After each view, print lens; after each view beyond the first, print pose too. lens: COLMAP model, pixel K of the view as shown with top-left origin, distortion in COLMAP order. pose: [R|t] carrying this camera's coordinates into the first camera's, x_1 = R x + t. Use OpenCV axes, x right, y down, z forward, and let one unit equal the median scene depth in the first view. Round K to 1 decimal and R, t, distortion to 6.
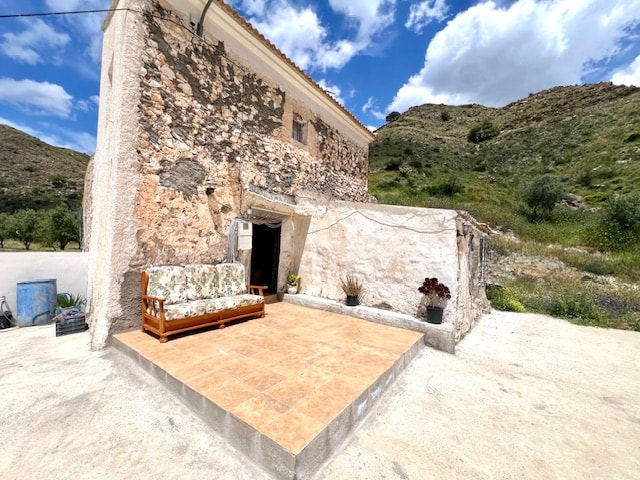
lens RADIAL K [[254.7, 0, 319.5], [0, 254.7, 239.4], [0, 0, 1]] dist [-0.002879, 0.000377]
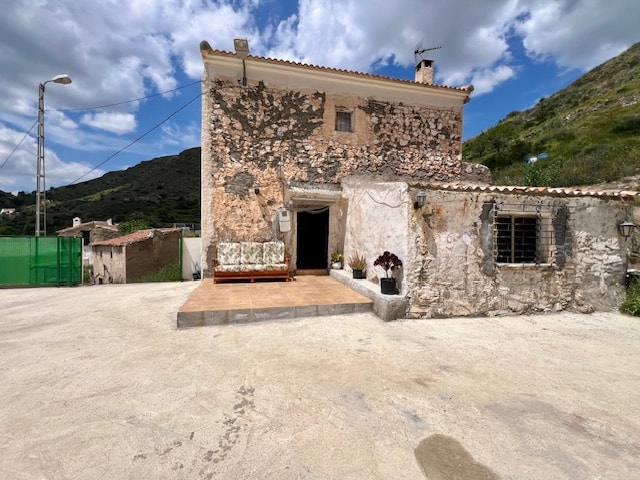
lens RADIAL K [[293.6, 0, 321.7], [0, 293.6, 240.8], [0, 0, 1]] dist [-0.003904, 0.000256]
pose [[0.783129, -0.016117, -0.621650, 0.800193], [0.043474, 0.998637, 0.028875, 0.052345], [0.620337, -0.049639, 0.782763, -0.078209]]
